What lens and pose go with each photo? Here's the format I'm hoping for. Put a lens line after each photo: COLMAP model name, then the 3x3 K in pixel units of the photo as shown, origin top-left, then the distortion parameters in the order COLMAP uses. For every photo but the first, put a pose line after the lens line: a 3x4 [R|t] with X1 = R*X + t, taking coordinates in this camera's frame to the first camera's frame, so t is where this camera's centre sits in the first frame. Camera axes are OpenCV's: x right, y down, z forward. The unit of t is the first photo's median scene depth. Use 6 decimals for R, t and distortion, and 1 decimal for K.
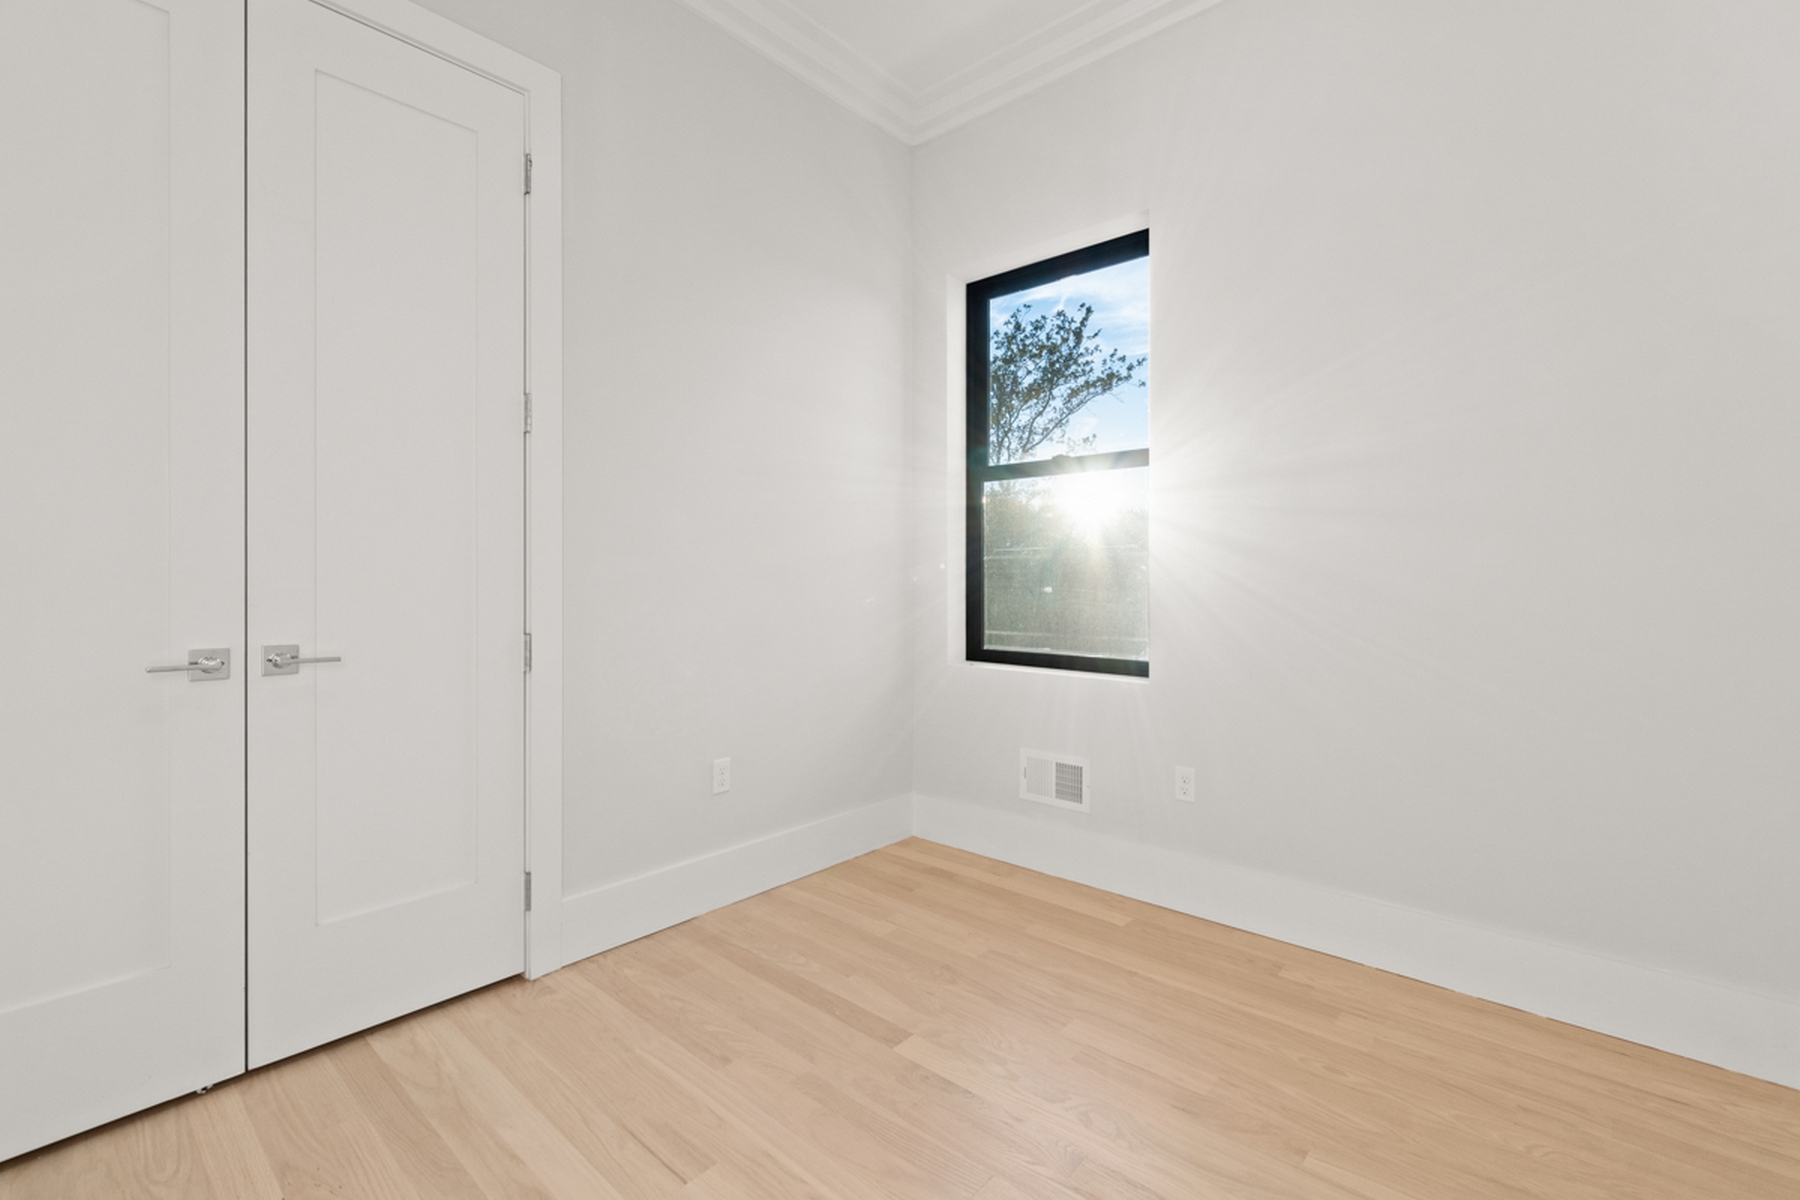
lens RADIAL K [[788.5, 0, 897.3], [0, 788.5, 575.2], [0, 0, 1]] dist [0.007838, 0.000126]
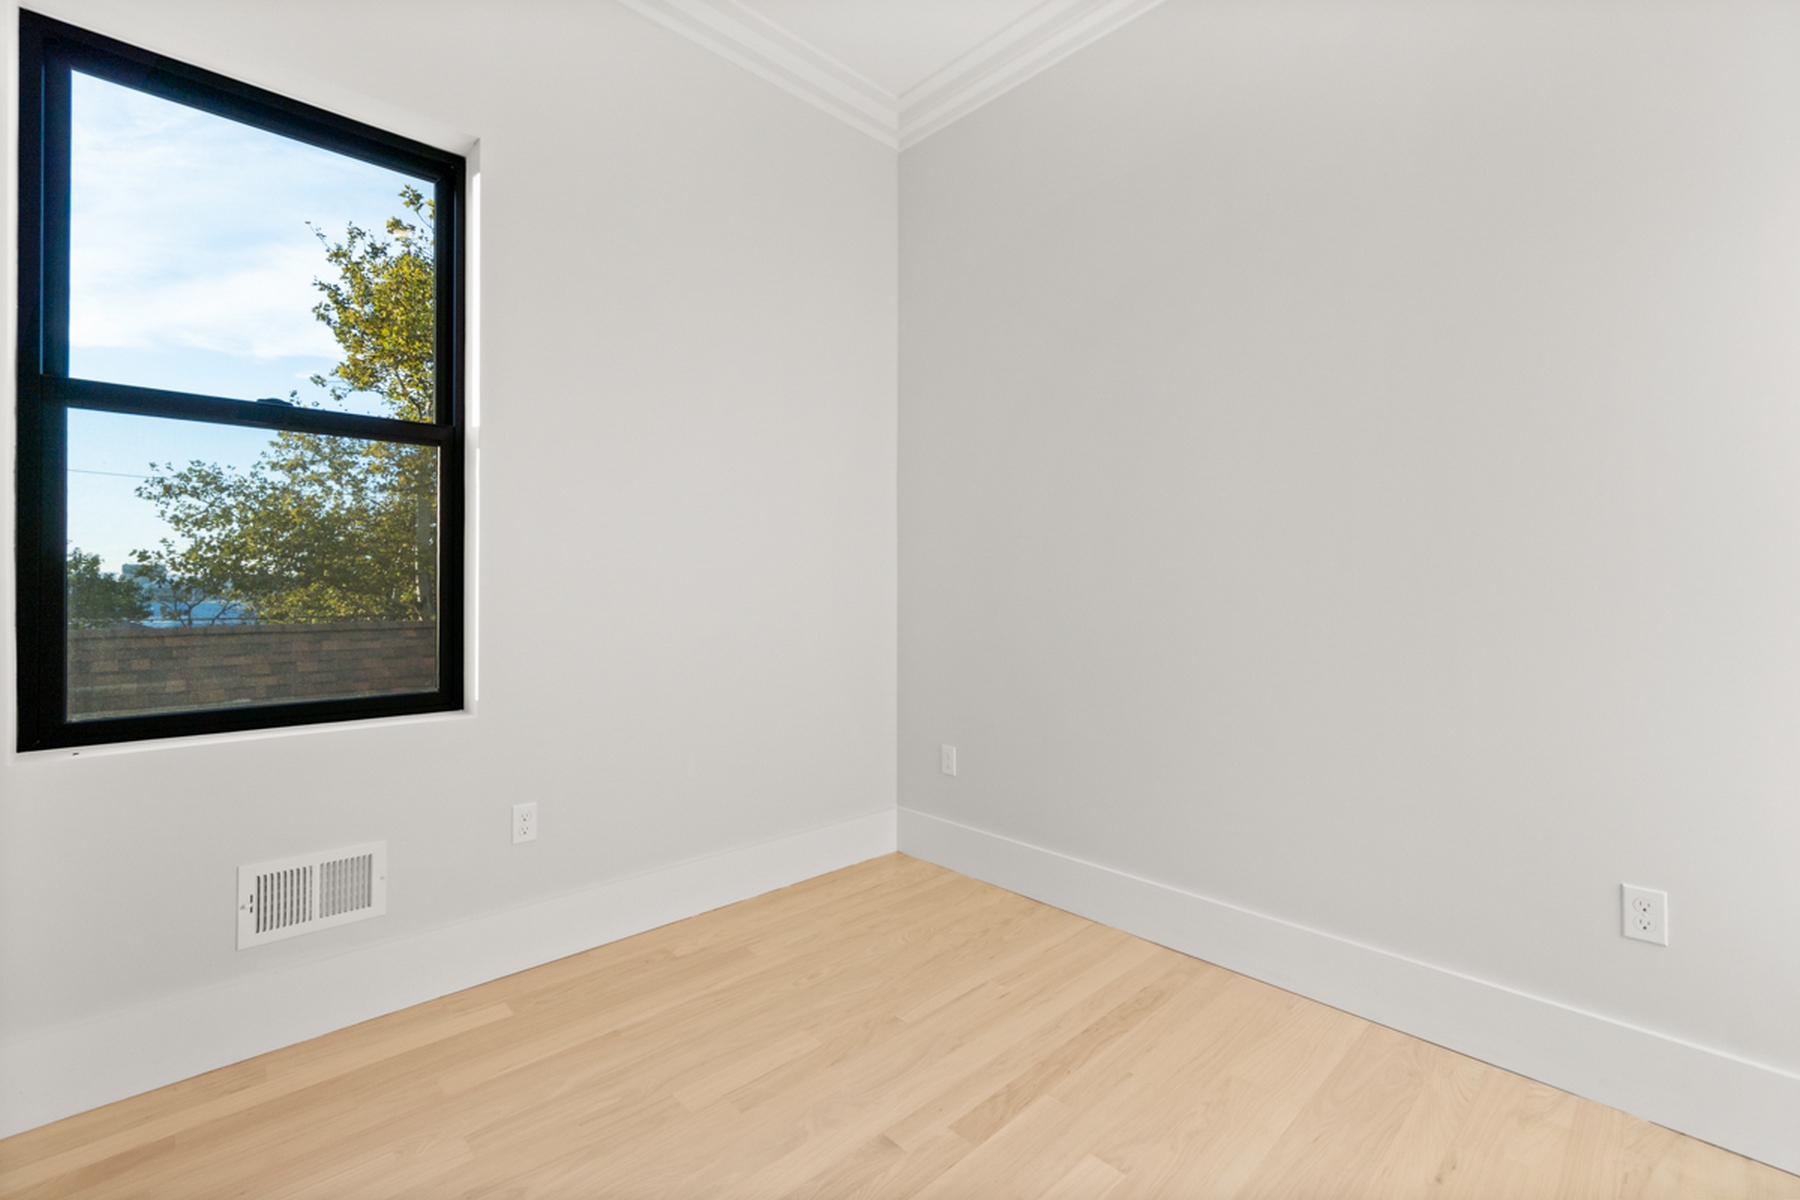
lens RADIAL K [[770.3, 0, 895.8], [0, 770.3, 586.3], [0, 0, 1]] dist [-0.002241, 0.001381]
pose [[0.092822, 0.003748, 0.995676, -0.452219], [-0.002415, 0.999991, -0.003539, 0.004019], [-0.995680, -0.002076, 0.092830, 0.513666]]
